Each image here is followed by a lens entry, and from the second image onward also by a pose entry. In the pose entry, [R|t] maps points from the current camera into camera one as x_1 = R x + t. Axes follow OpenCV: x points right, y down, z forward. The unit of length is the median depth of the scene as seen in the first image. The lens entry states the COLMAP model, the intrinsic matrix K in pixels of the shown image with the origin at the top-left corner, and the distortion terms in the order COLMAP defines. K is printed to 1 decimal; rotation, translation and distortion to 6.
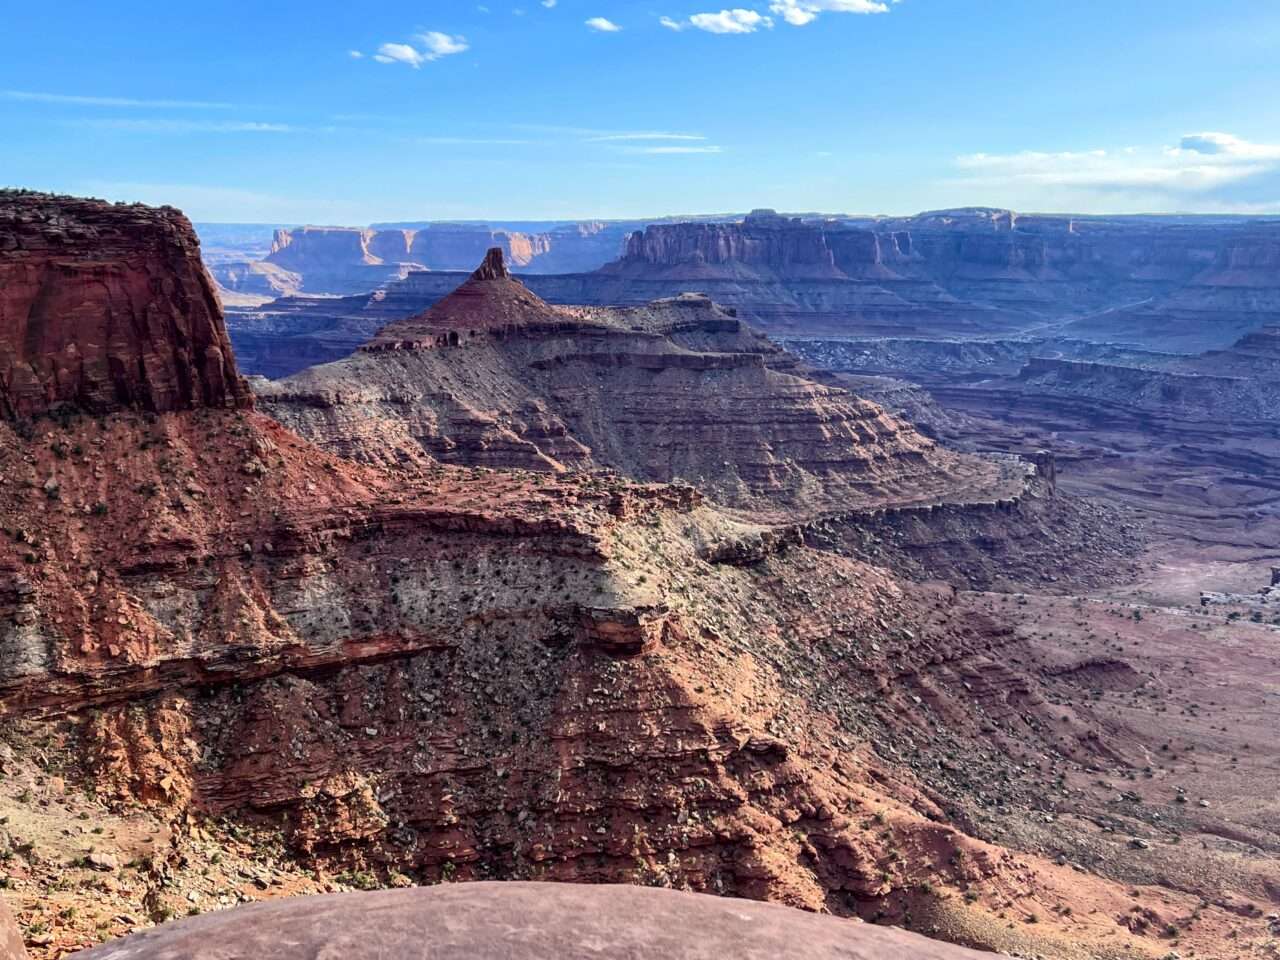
lens RADIAL K [[1189.4, 0, 637.6], [0, 1189.4, 446.4], [0, 0, 1]] dist [0.043435, -0.032104]
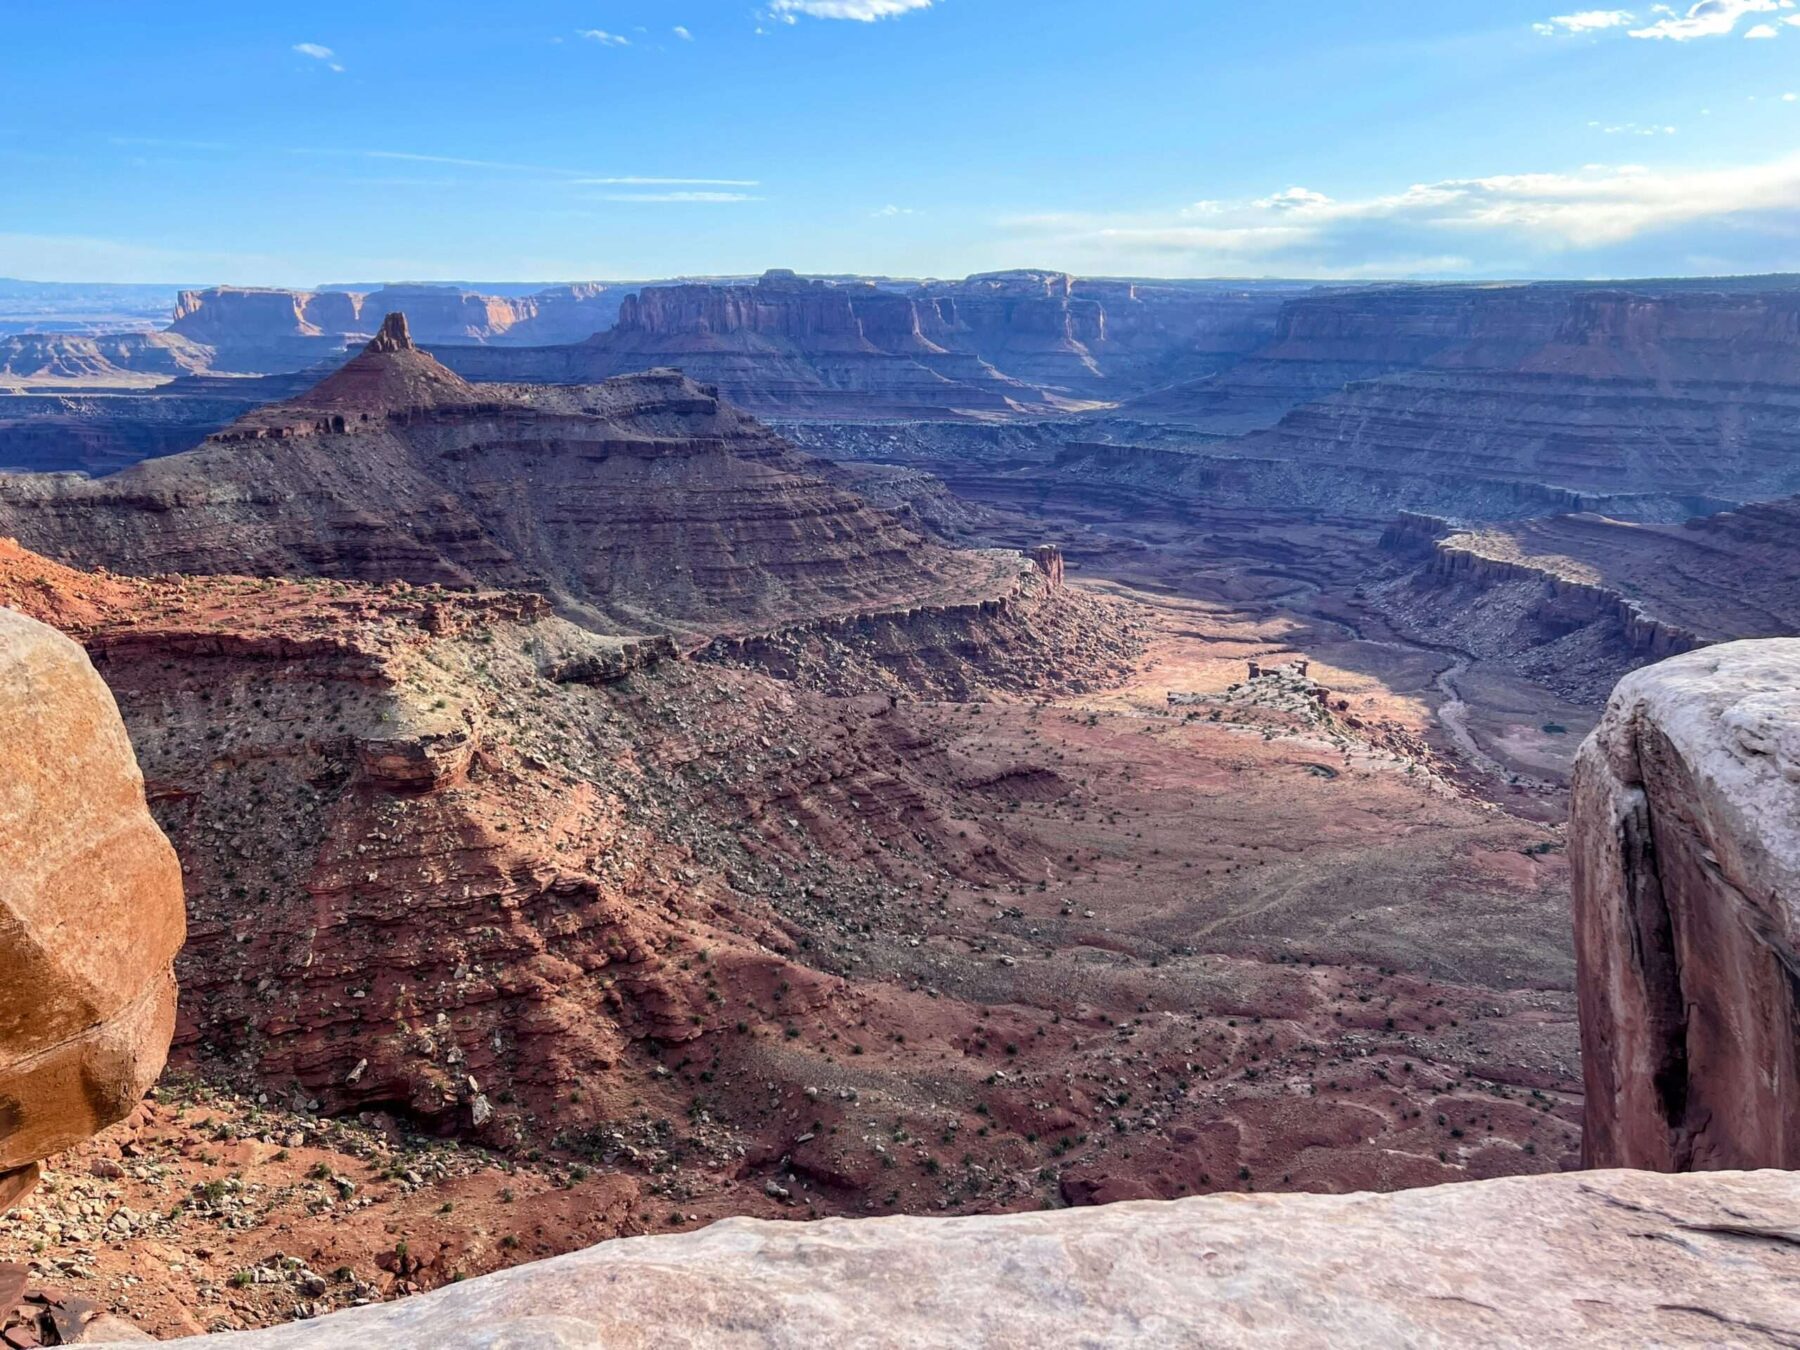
lens RADIAL K [[1361.0, 0, 902.3], [0, 1361.0, 663.8], [0, 0, 1]] dist [0.080054, -0.112190]
pose [[0.988605, -0.037741, 0.145727, 0.183343], [0.025557, 0.996087, 0.084599, 0.008028], [-0.148349, -0.079911, 0.985701, -0.015772]]
